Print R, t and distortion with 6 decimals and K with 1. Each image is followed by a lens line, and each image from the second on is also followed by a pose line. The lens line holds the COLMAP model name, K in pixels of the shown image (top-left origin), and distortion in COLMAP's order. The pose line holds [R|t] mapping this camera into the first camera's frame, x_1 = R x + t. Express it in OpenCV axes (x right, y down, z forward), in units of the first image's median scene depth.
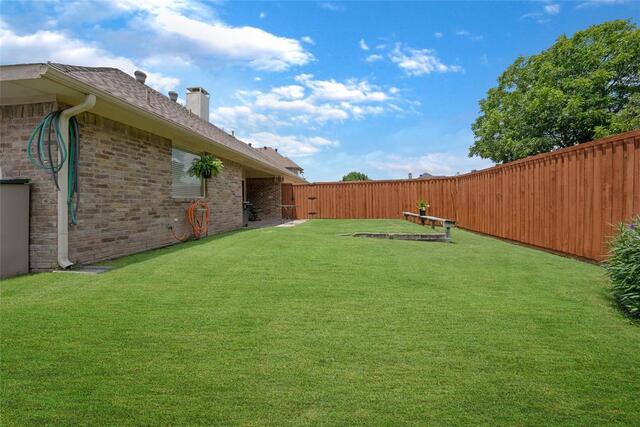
lens RADIAL K [[225.9, 0, 328.6], [0, 225.9, 211.1], [0, 0, 1]] dist [-0.027089, 0.000184]
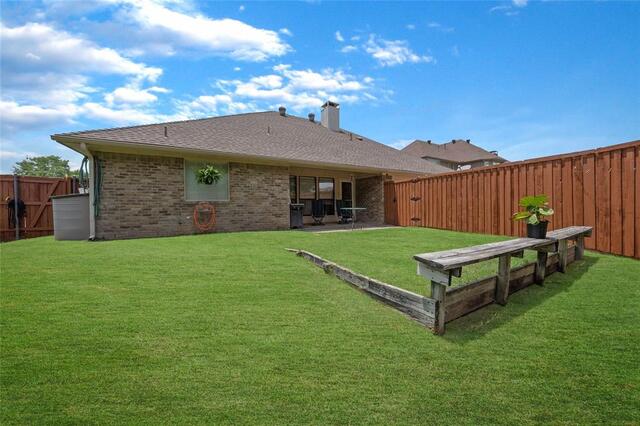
lens RADIAL K [[225.9, 0, 328.6], [0, 225.9, 210.6], [0, 0, 1]] dist [-0.027089, 0.000184]
pose [[0.602264, 0.016696, -0.798122, 0.974228], [-0.028563, 0.999592, -0.000644, -0.028286], [0.797786, 0.023185, 0.602495, 0.964132]]
